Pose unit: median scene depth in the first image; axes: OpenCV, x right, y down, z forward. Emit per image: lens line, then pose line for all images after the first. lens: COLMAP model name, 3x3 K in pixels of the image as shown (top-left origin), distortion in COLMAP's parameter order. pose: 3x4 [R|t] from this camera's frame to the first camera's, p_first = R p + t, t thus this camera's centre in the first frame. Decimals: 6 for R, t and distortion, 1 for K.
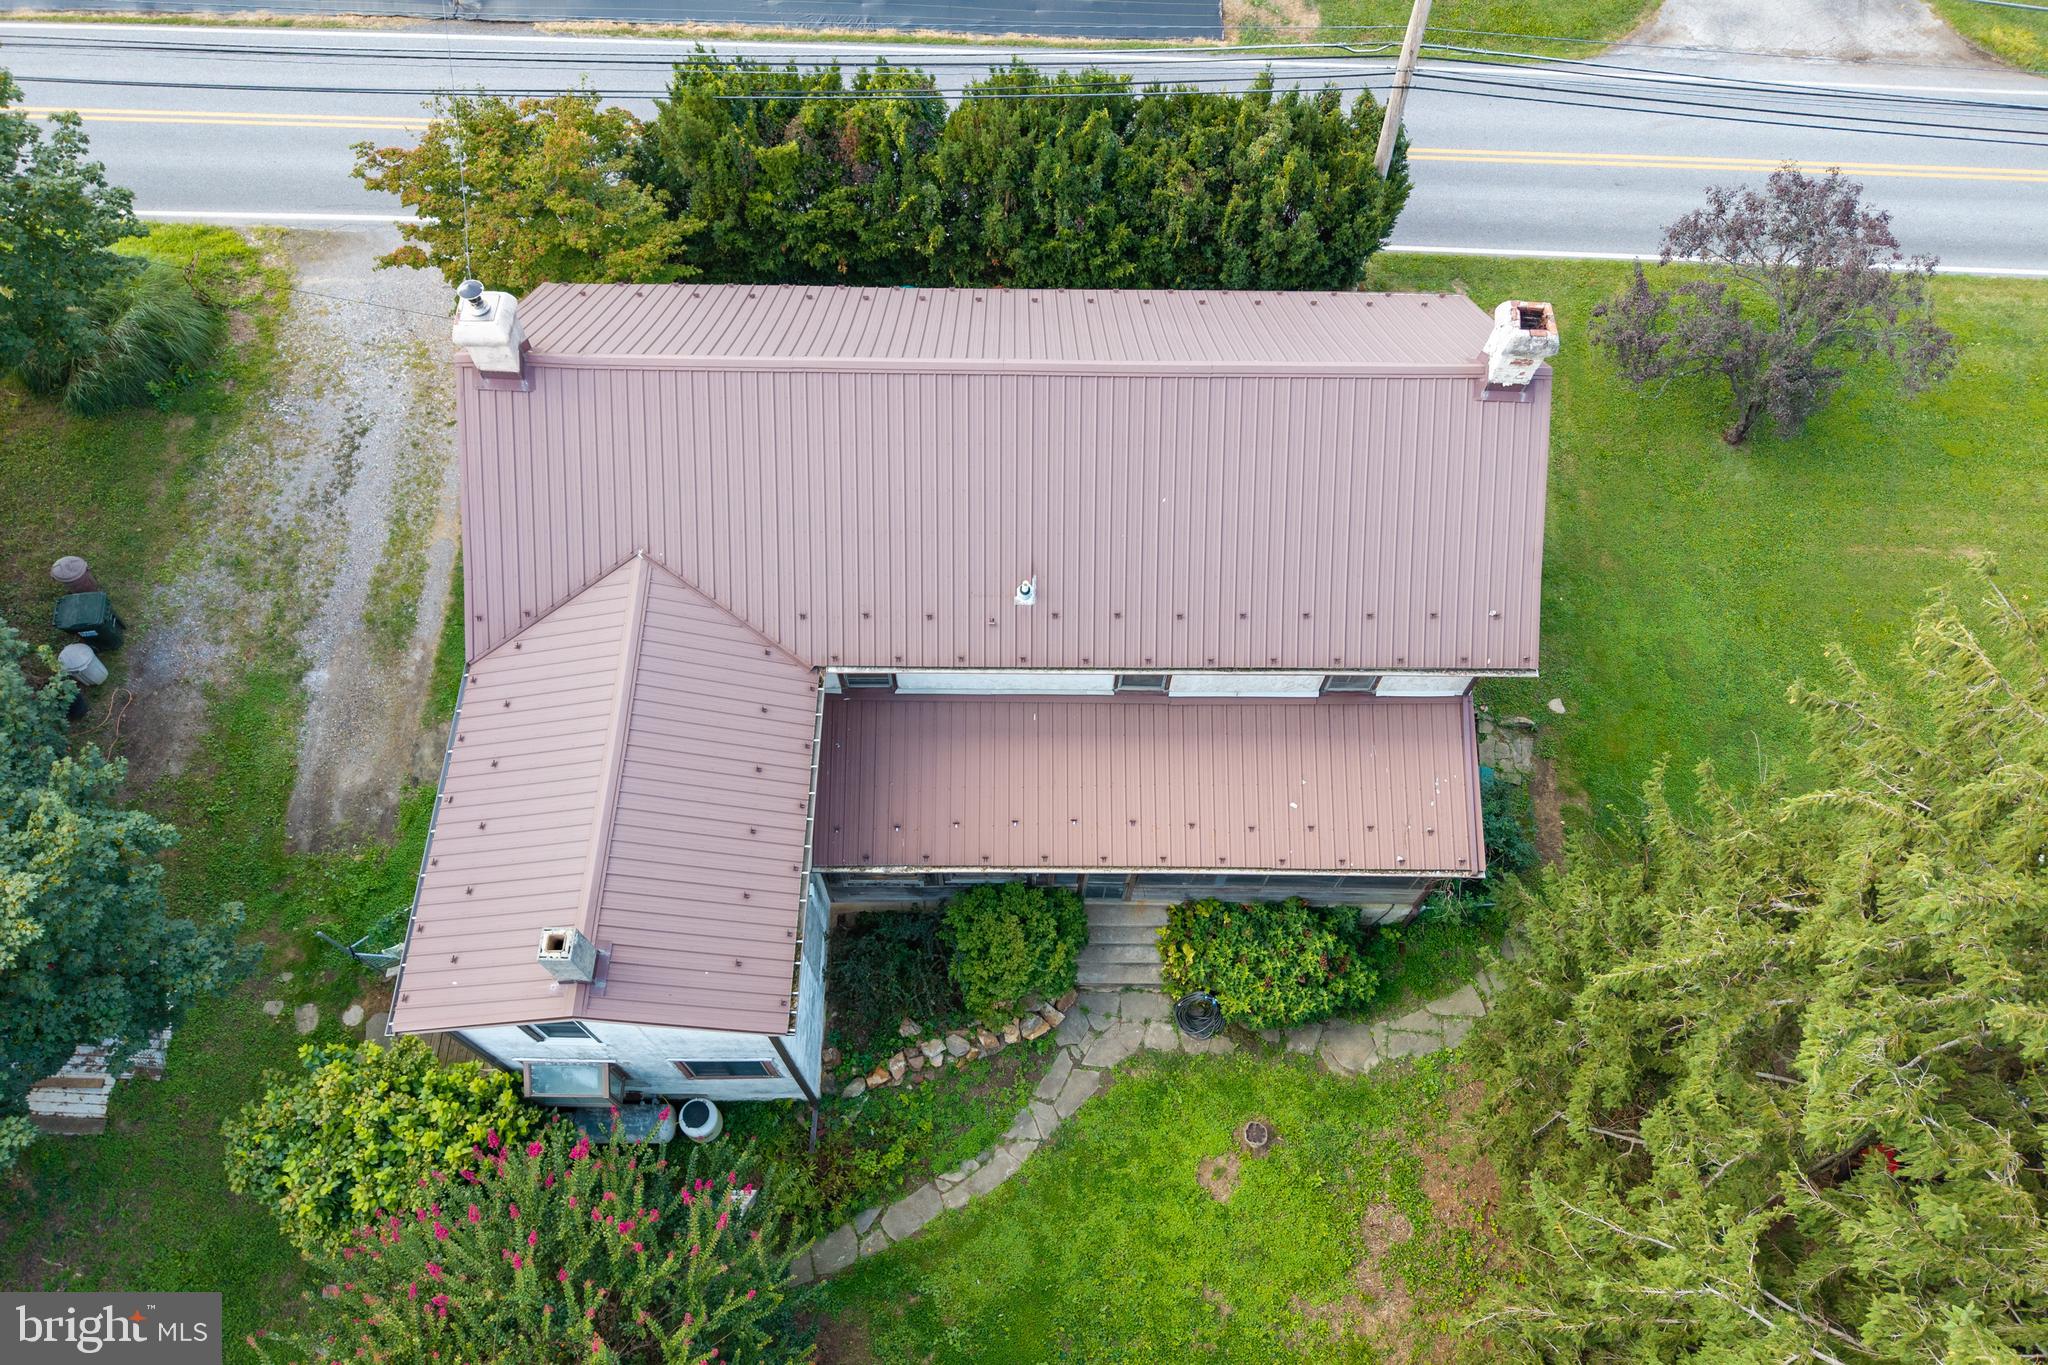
lens RADIAL K [[1337.9, 0, 1024.0], [0, 1337.9, 682.5], [0, 0, 1]] dist [0.003216, 0.000573]
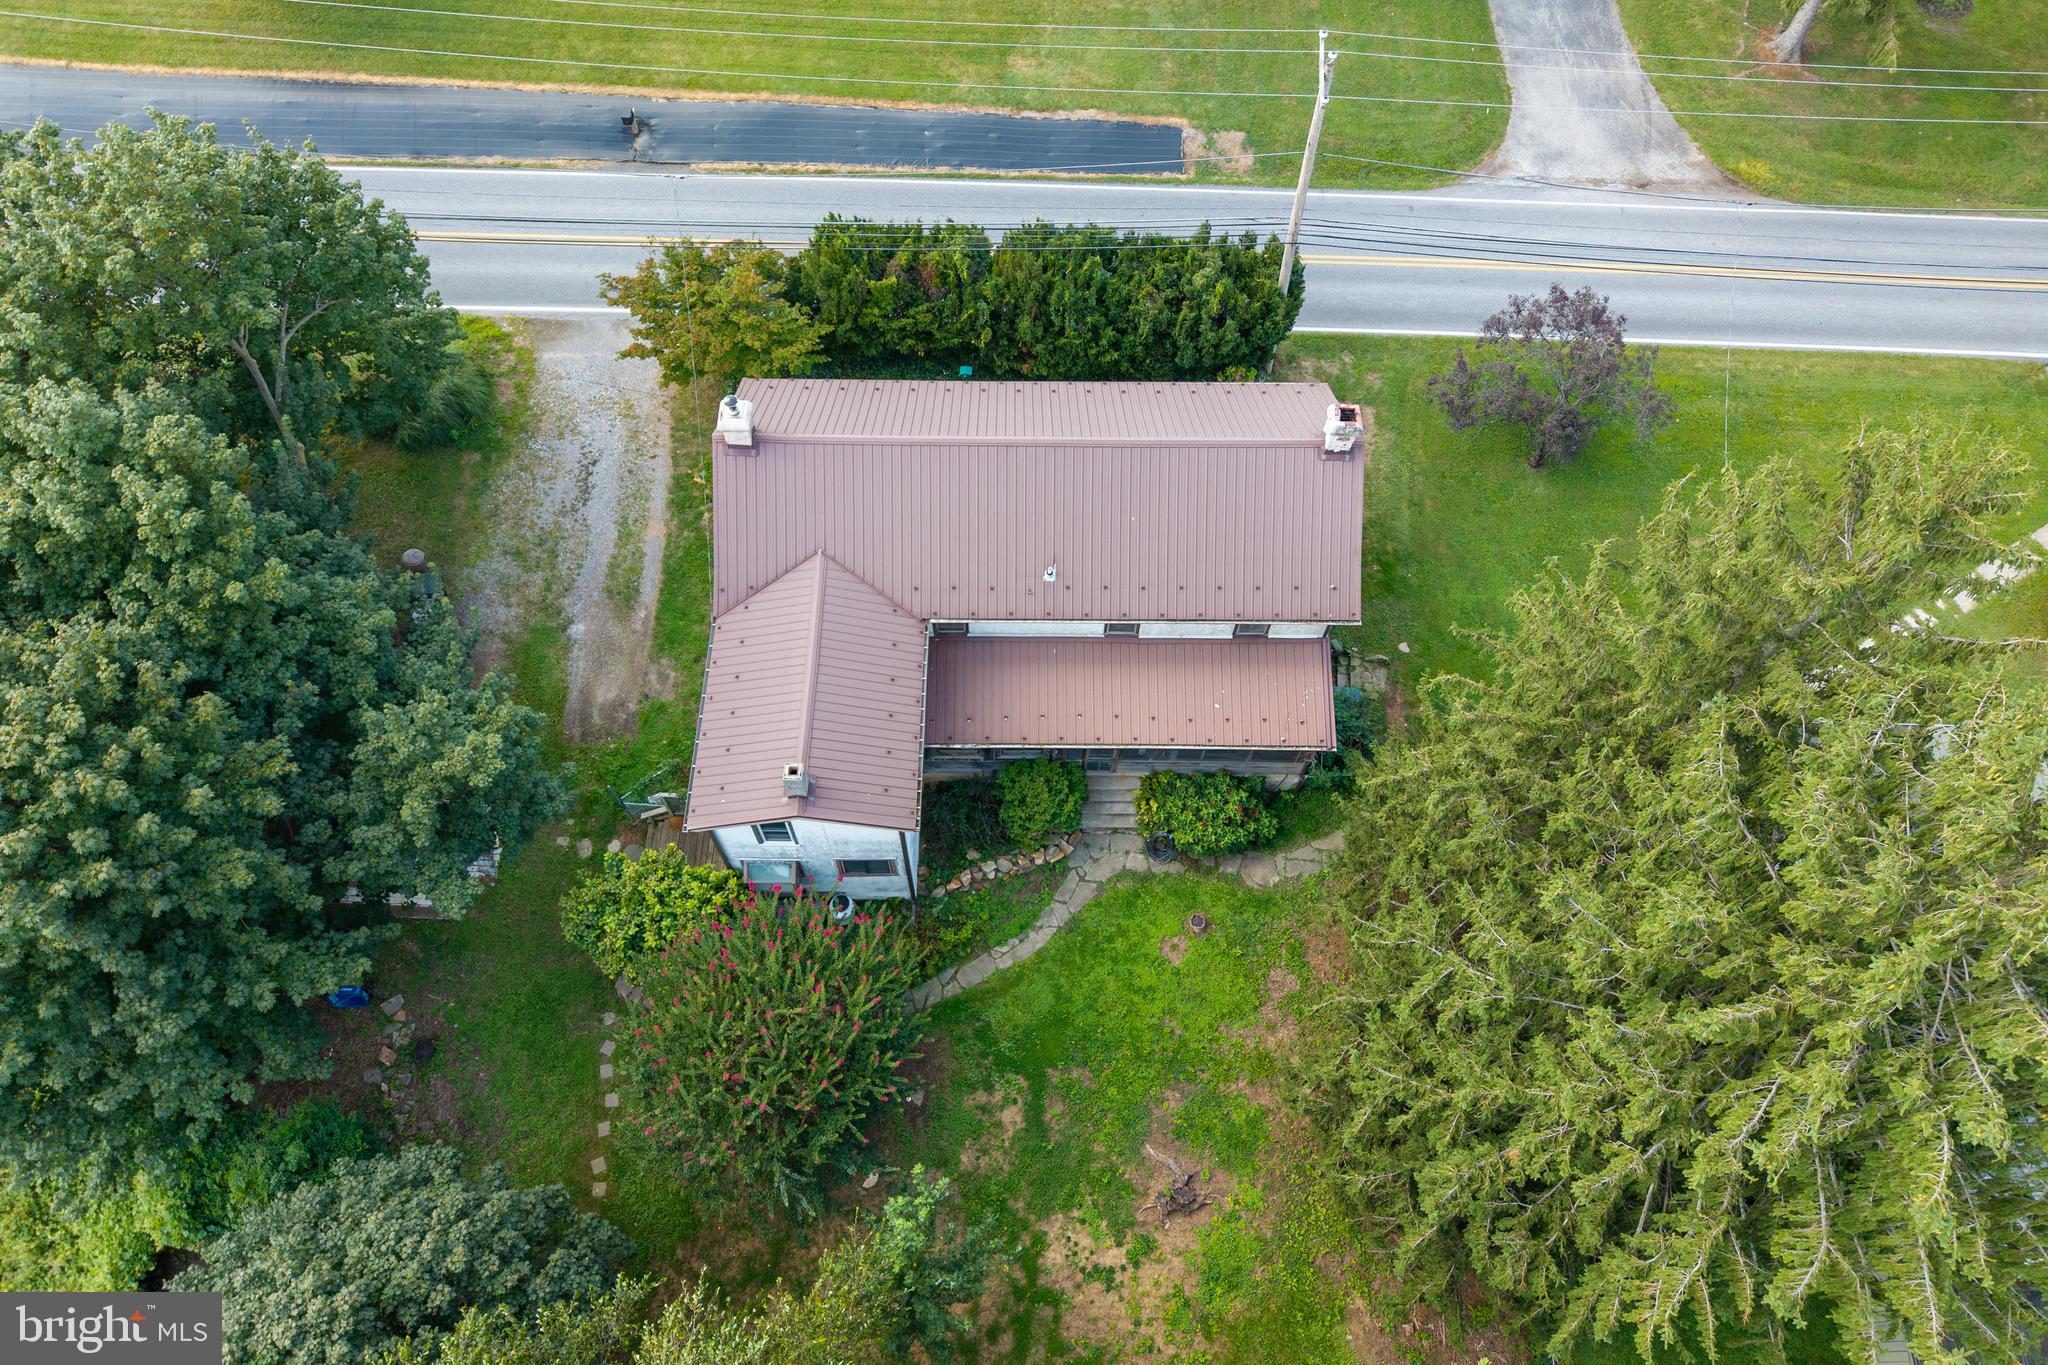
lens RADIAL K [[1259.4, 0, 1019.1], [0, 1259.4, 584.0], [0, 0, 1]] dist [0.021219, -0.000062]
pose [[0.999975, -0.001327, -0.006951, -0.021365], [0.000980, 0.998771, -0.049556, 0.018146], [0.007008, 0.049548, 0.998747, -0.454396]]
